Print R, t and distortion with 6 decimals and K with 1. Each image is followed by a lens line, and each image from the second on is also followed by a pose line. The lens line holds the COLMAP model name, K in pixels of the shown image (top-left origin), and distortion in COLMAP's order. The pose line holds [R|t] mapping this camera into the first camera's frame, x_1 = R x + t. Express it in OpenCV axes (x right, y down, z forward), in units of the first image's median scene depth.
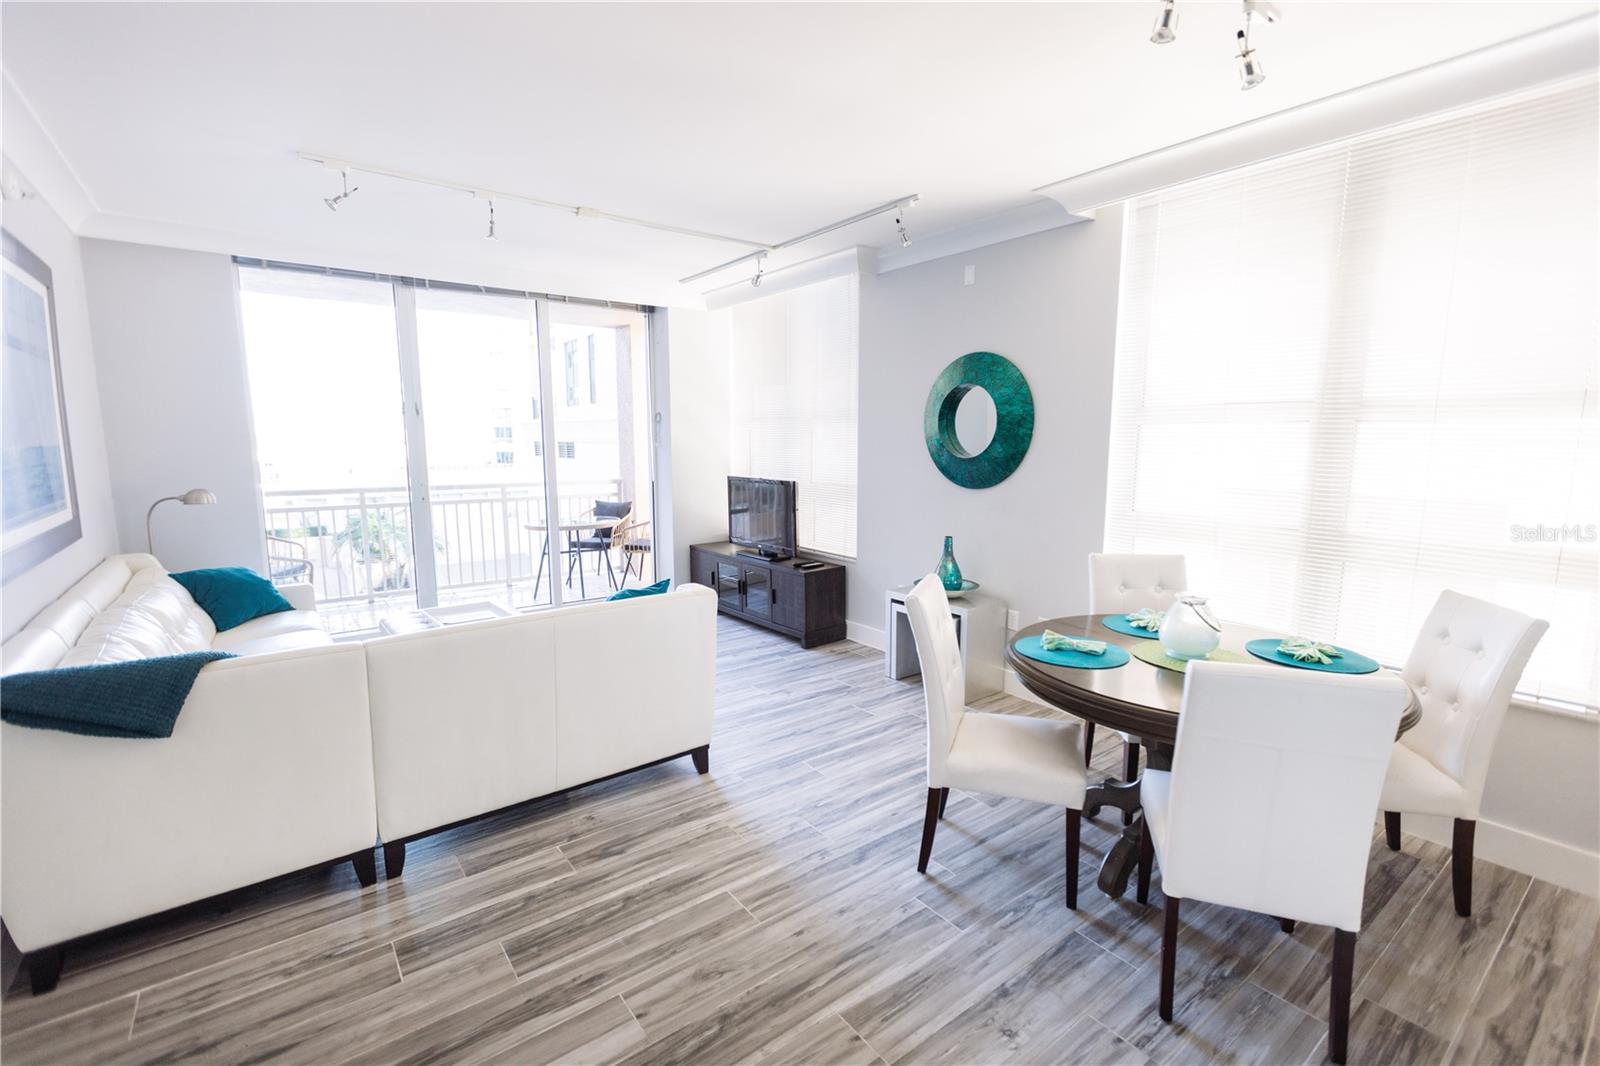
lens RADIAL K [[727.1, 0, 796.3], [0, 727.1, 531.8], [0, 0, 1]] dist [0.003412, 0.000576]
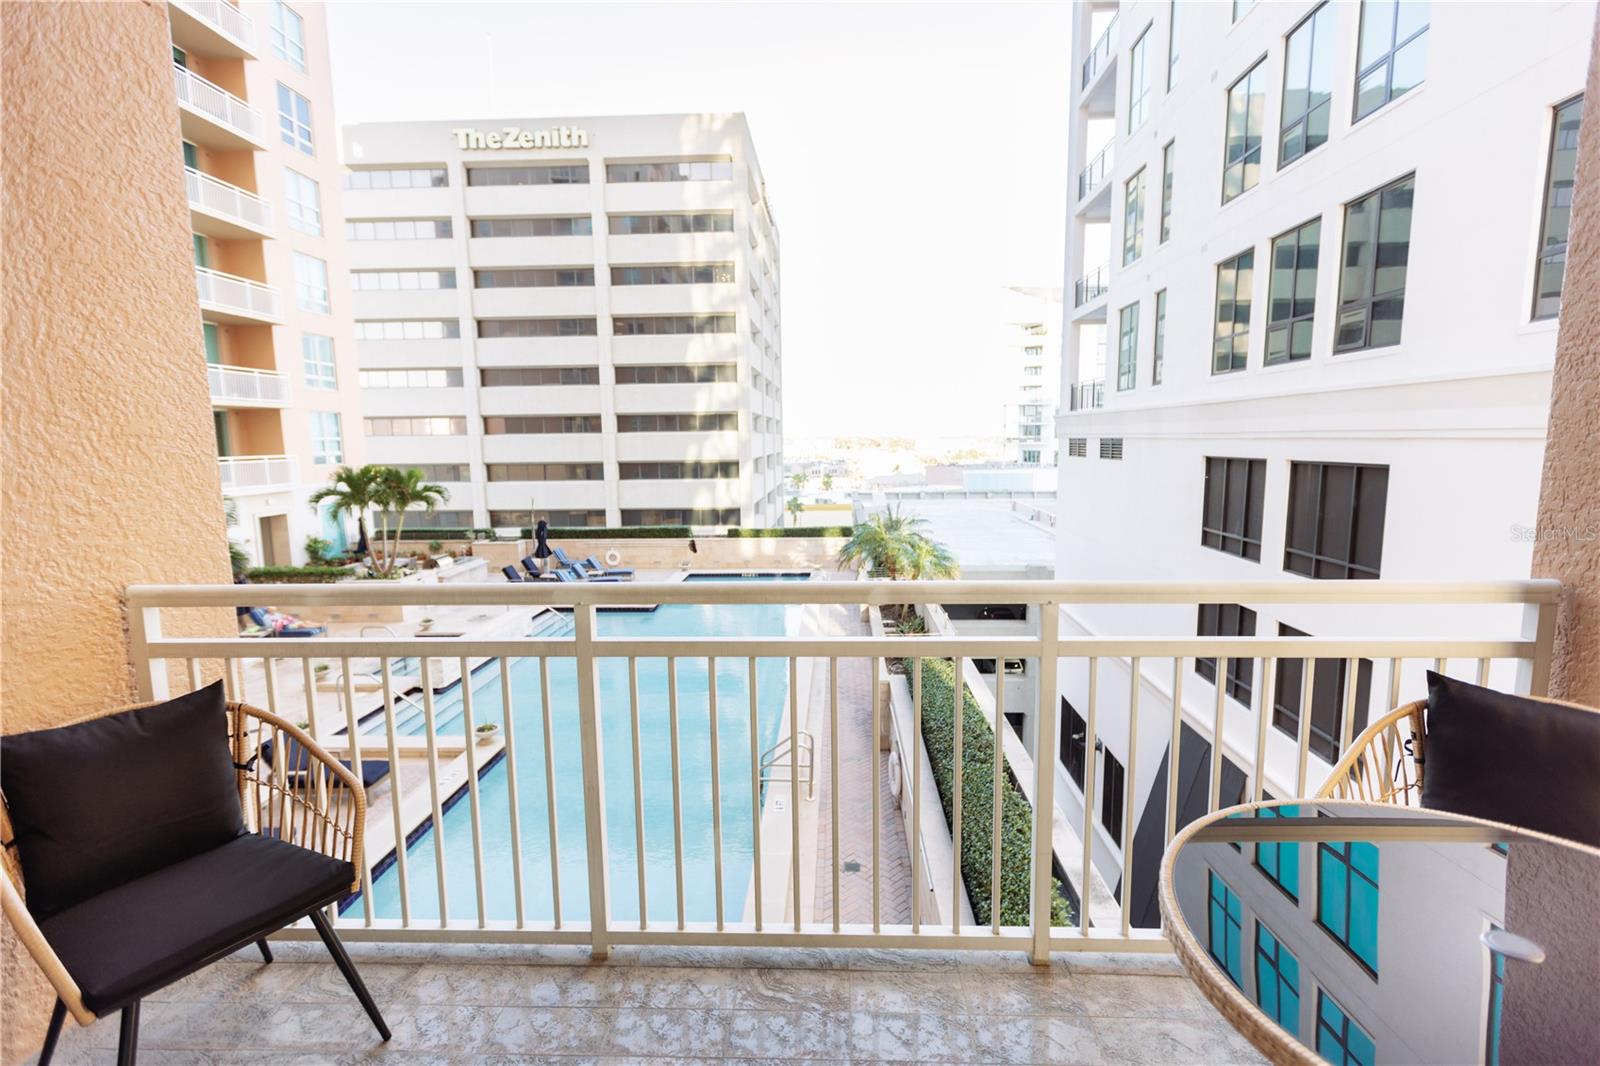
lens RADIAL K [[727.1, 0, 796.3], [0, 727.1, 531.8], [0, 0, 1]] dist [0.003412, 0.000576]
pose [[0.771750, 0.064998, -0.632596, -0.787712], [-0.063459, 0.997669, 0.025091, -0.223138], [0.632752, 0.020780, 0.774076, 1.883303]]
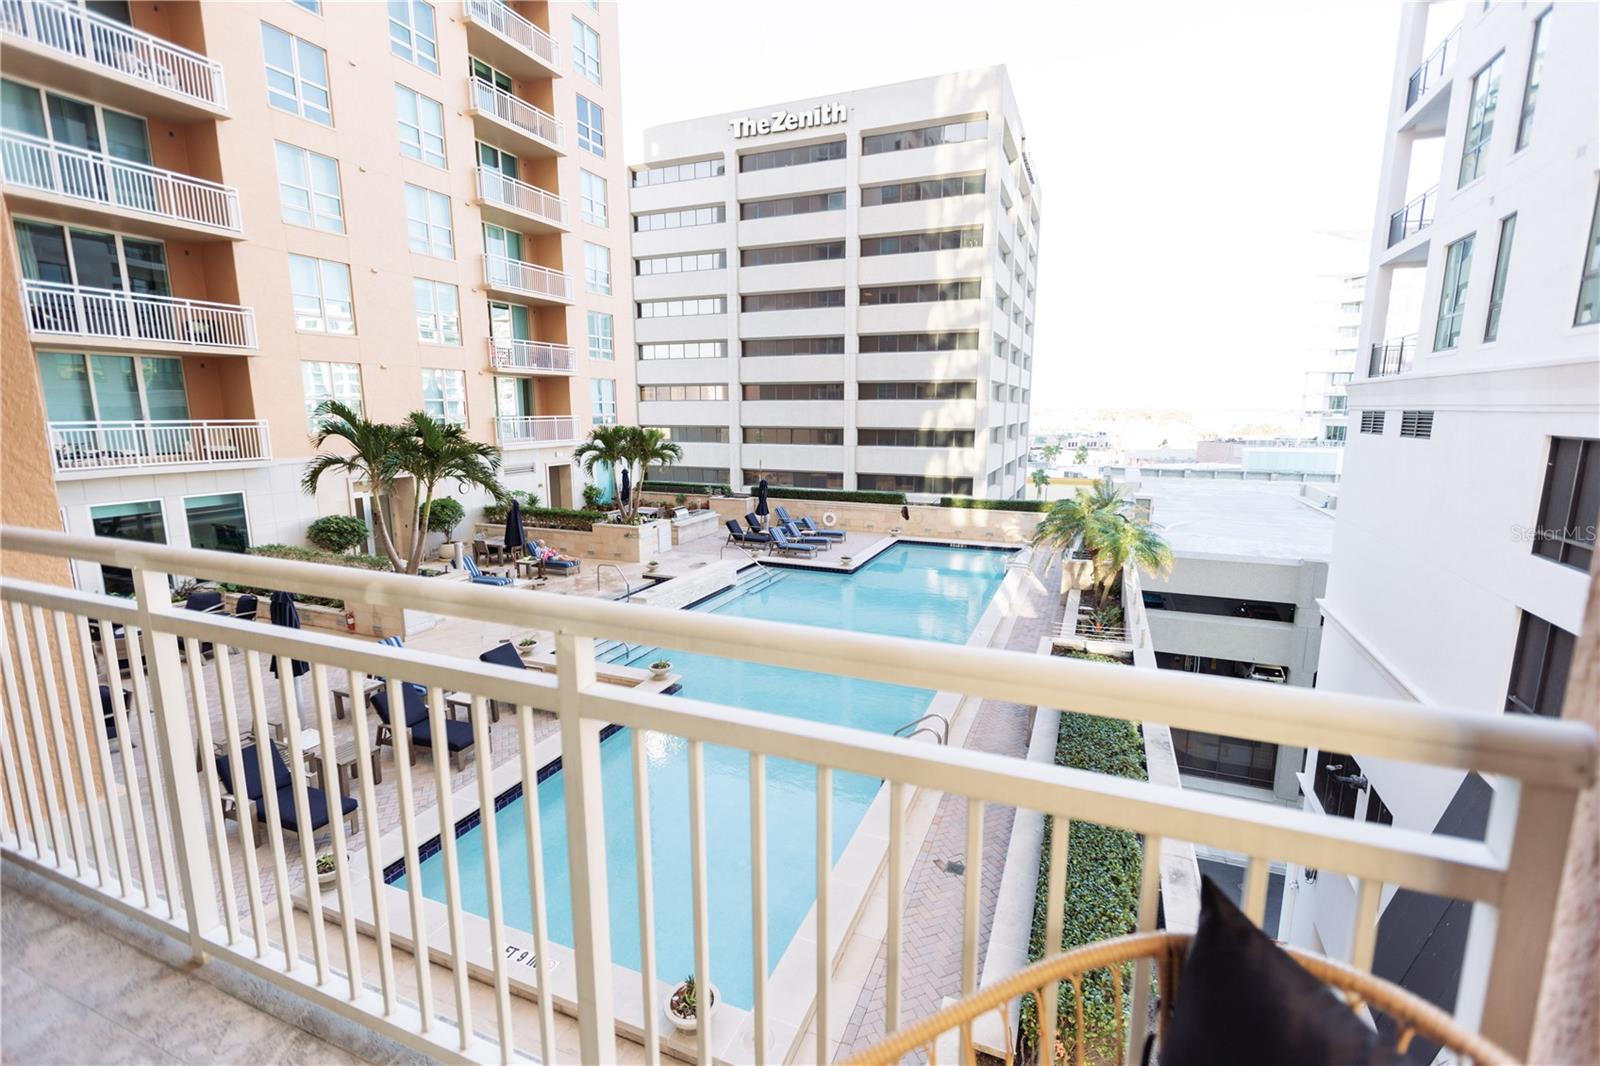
lens RADIAL K [[701.6, 0, 802.0], [0, 701.6, 530.7], [0, 0, 1]] dist [0.001860, -0.000121]
pose [[0.509852, 0.141780, -0.848498, -0.619762], [-0.107198, 0.989109, 0.100861, -0.269099], [0.853557, 0.039533, 0.519498, 2.443146]]
